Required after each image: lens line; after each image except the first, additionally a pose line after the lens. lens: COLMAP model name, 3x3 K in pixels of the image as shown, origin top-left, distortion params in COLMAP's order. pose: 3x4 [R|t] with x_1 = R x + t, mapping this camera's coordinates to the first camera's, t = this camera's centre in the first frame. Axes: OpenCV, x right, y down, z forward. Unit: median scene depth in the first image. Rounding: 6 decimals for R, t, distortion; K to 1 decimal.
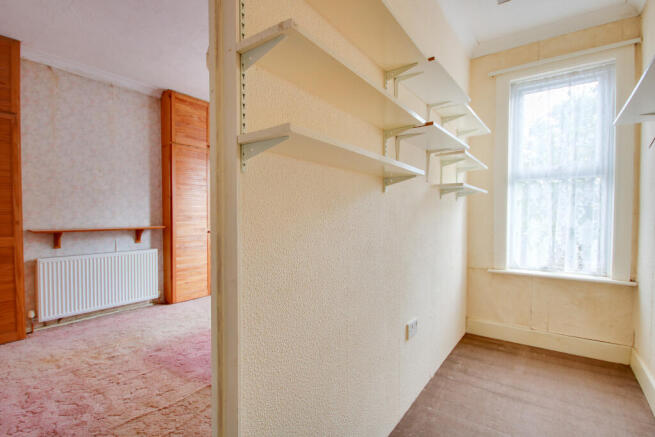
lens RADIAL K [[313.8, 0, 322.0], [0, 313.8, 219.7], [0, 0, 1]] dist [-0.006164, -0.001574]
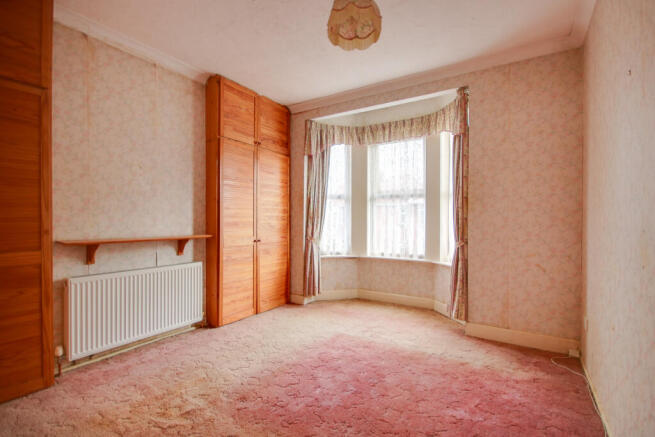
lens RADIAL K [[313.8, 0, 333.6], [0, 313.8, 220.0], [0, 0, 1]] dist [-0.006164, -0.001574]
pose [[0.998467, -0.001250, 0.055336, -0.275396], [0.002381, 0.999790, -0.020367, -0.001666], [-0.055299, 0.020468, 0.998260, 0.175022]]
